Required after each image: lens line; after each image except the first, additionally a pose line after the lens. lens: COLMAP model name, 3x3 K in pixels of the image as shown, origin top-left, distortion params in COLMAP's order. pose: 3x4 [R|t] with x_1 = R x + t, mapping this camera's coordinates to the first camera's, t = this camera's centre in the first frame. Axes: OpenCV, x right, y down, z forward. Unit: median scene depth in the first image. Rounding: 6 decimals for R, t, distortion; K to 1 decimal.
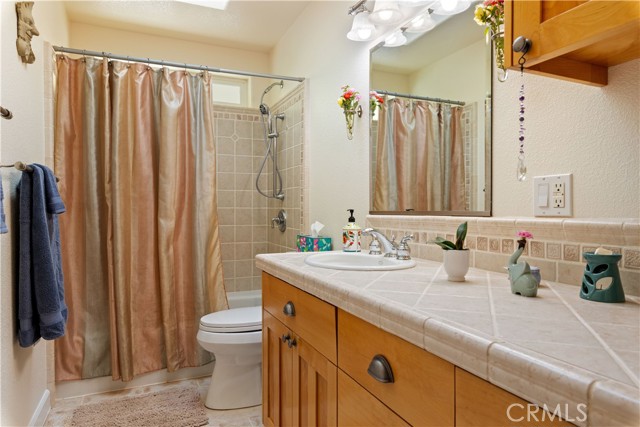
lens RADIAL K [[416.1, 0, 321.3], [0, 416.1, 215.3], [0, 0, 1]] dist [-0.007737, -0.000836]
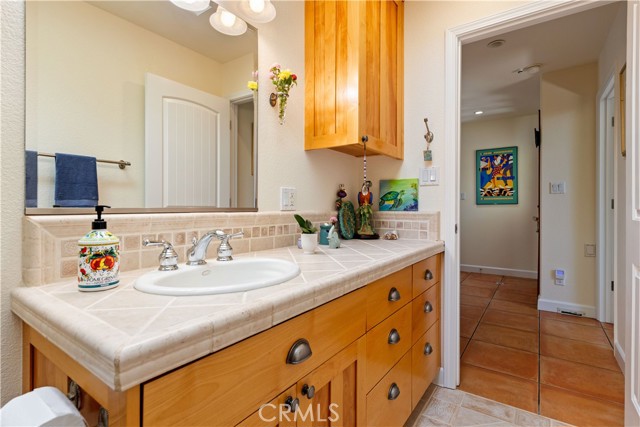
lens RADIAL K [[314.4, 0, 322.2], [0, 314.4, 207.9], [0, 0, 1]] dist [0.001531, -0.000015]
pose [[-0.521536, -0.004537, 0.853217, -0.578291], [0.008247, 0.999912, 0.010358, -0.017702], [-0.853190, 0.012439, -0.521452, 1.339947]]
